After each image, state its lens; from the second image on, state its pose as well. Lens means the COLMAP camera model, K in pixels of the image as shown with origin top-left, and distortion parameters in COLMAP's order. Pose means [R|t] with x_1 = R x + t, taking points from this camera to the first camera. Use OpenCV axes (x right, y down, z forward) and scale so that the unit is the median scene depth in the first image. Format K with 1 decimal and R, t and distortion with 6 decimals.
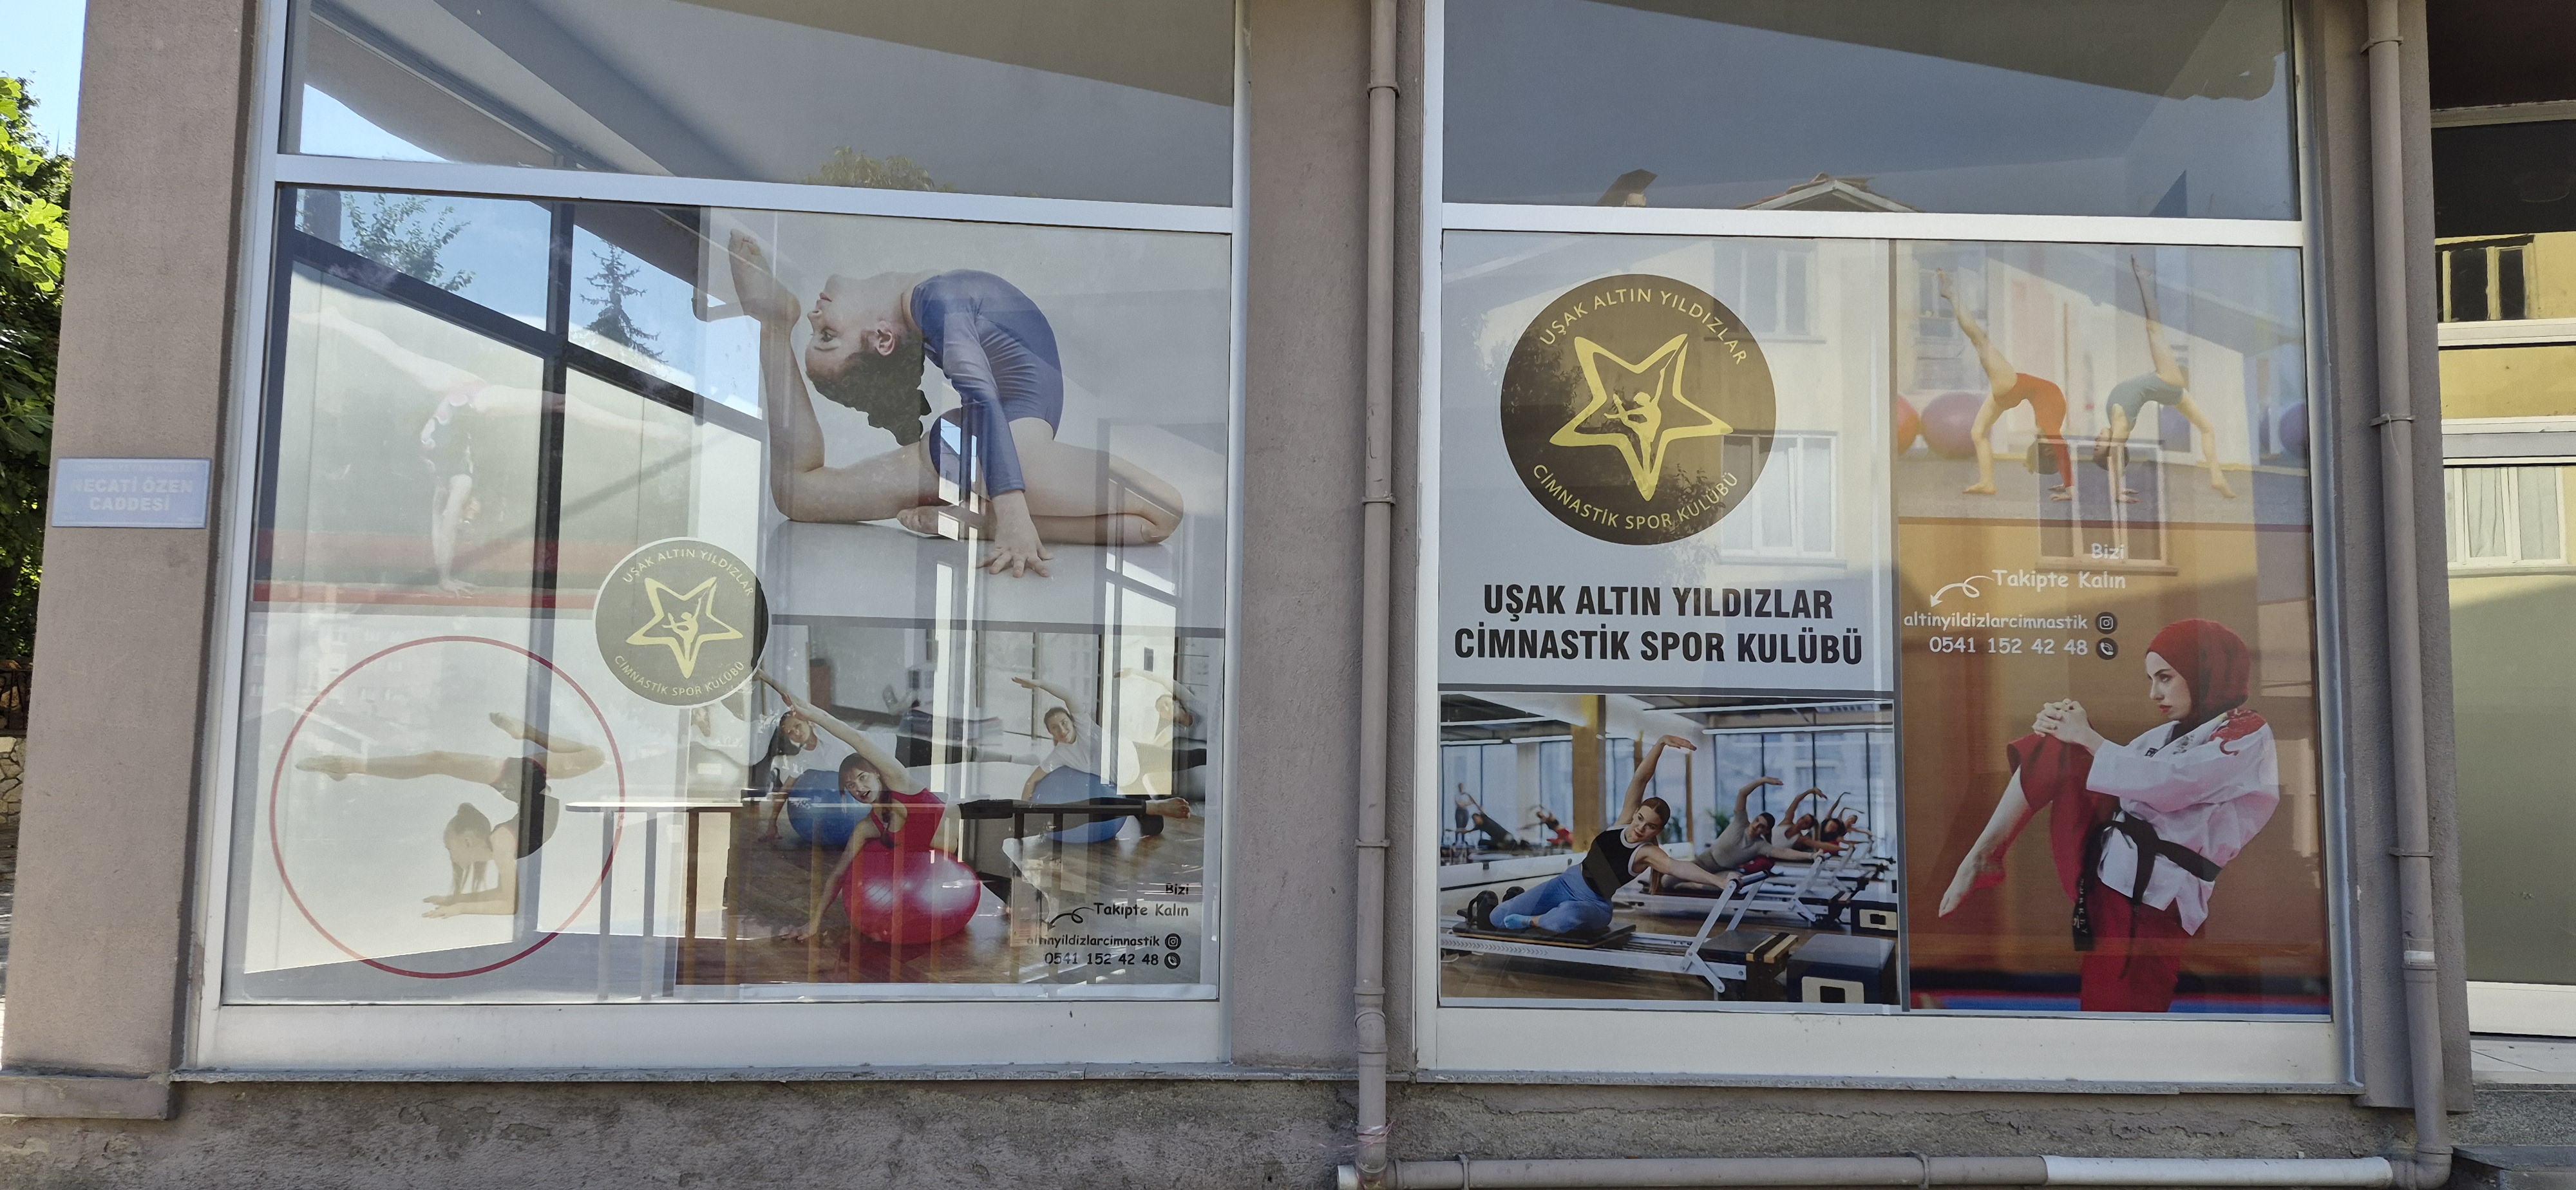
lens RADIAL K [[1649.9, 0, 1285.6], [0, 1649.9, 697.2], [0, 0, 1]] dist [0.128936, -0.081920]
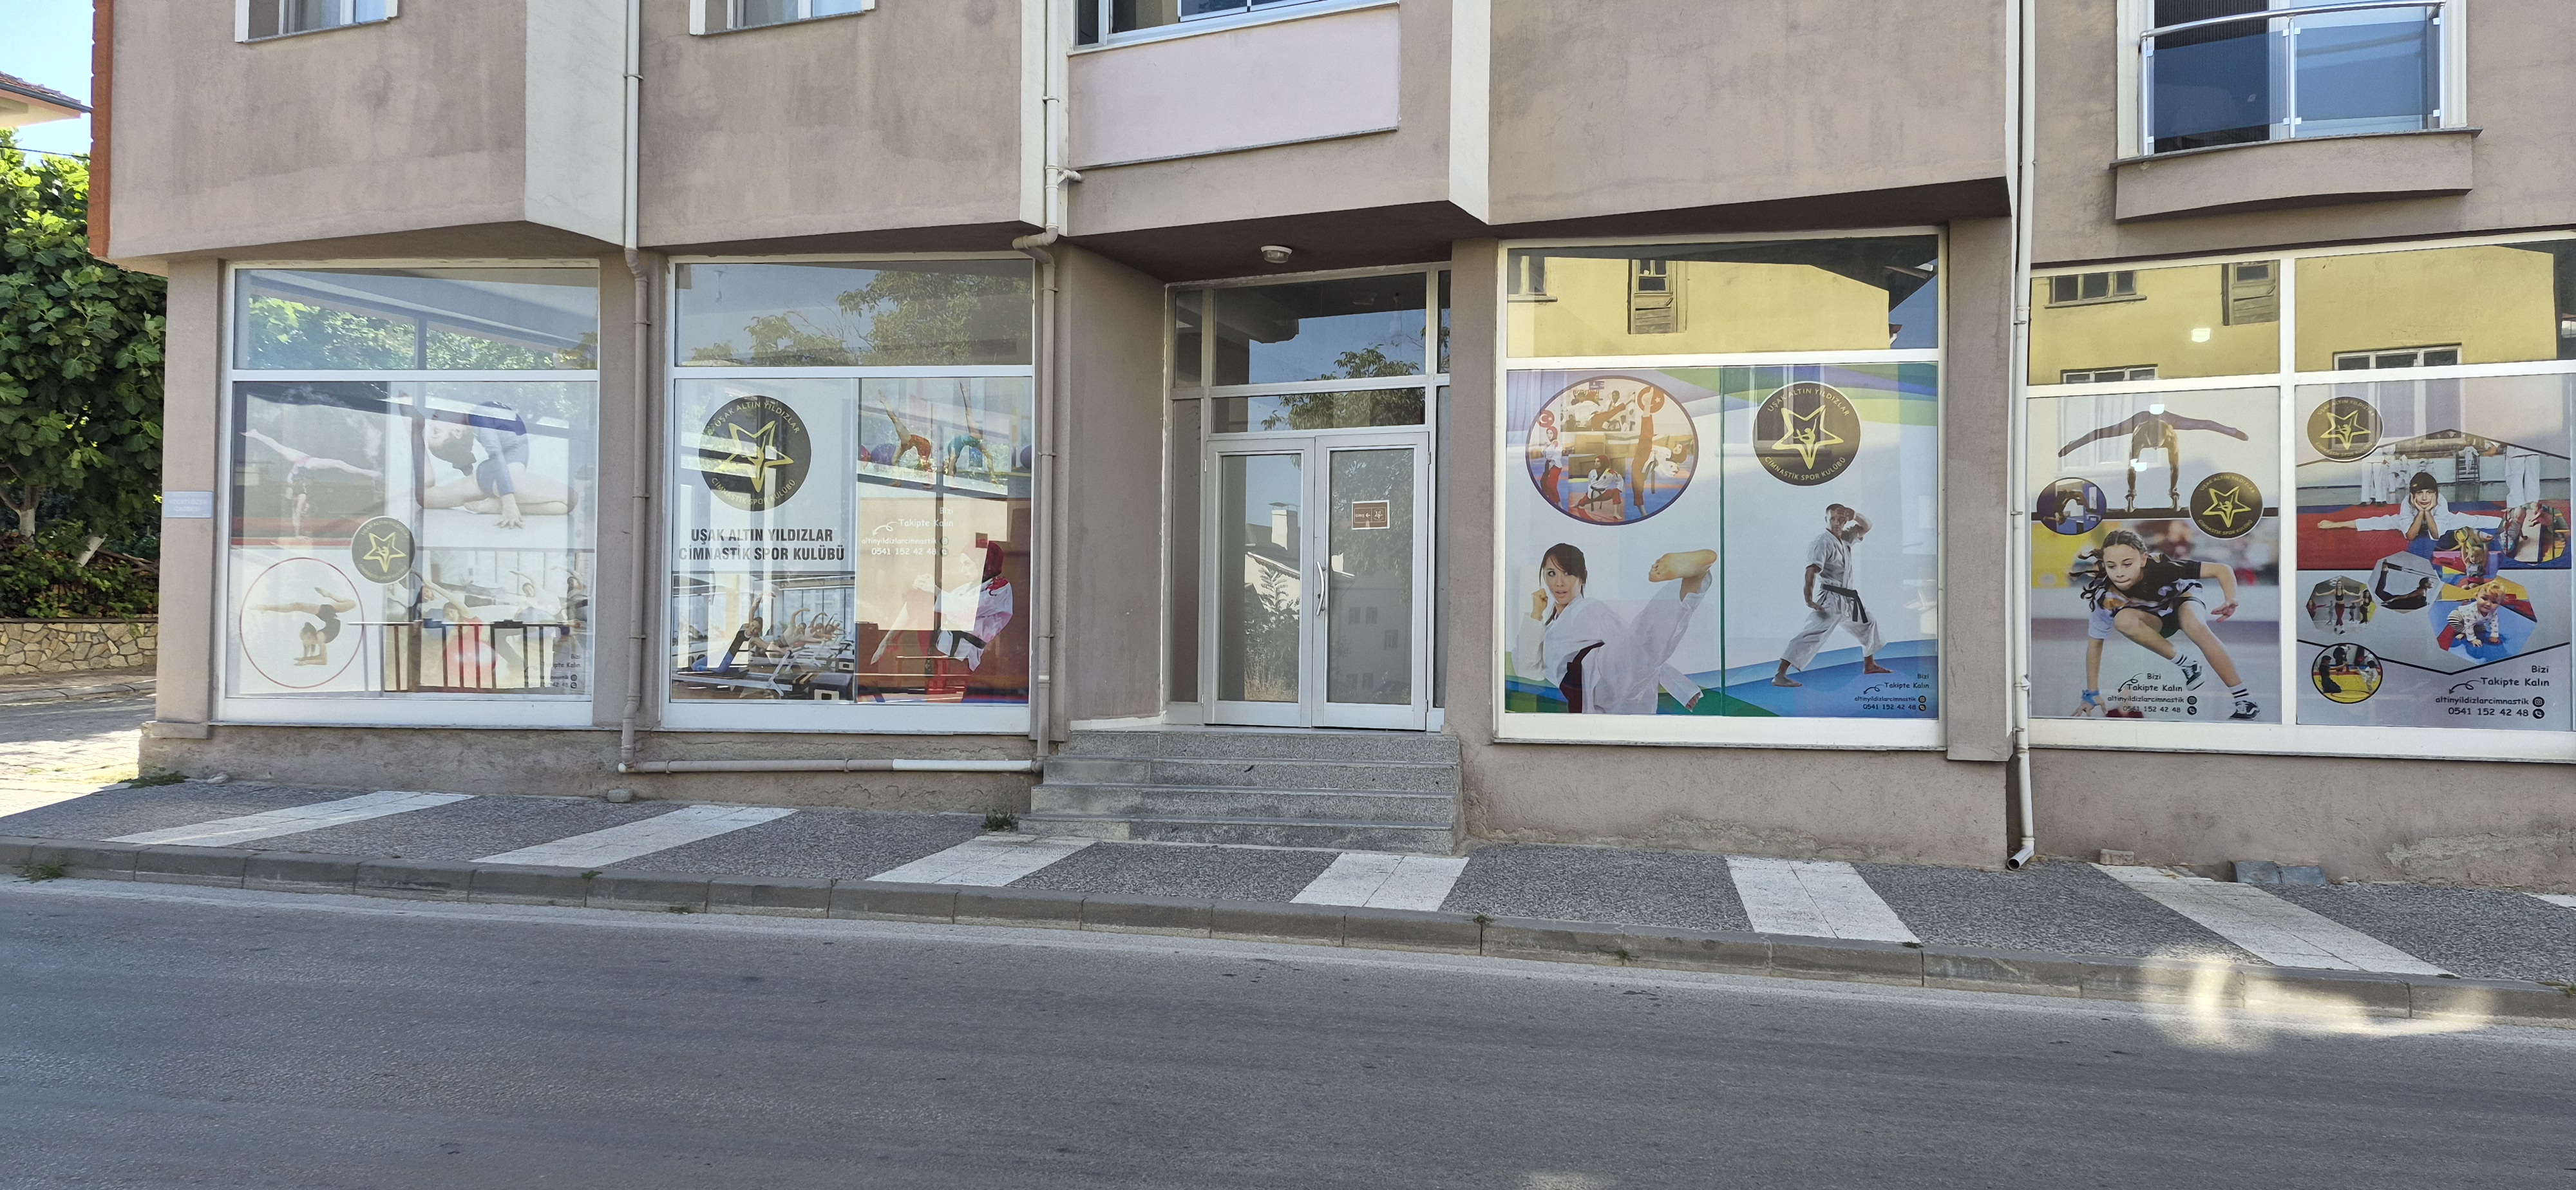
lens RADIAL K [[1686.4, 0, 1288.0], [0, 1686.4, 595.0], [0, 0, 1]] dist [0.130374, -0.000315]
pose [[0.977544, -0.009022, -0.210536, 1.517959], [0.022924, 0.997707, 0.063684, -0.113213], [0.209479, -0.067080, 0.975510, -1.277254]]
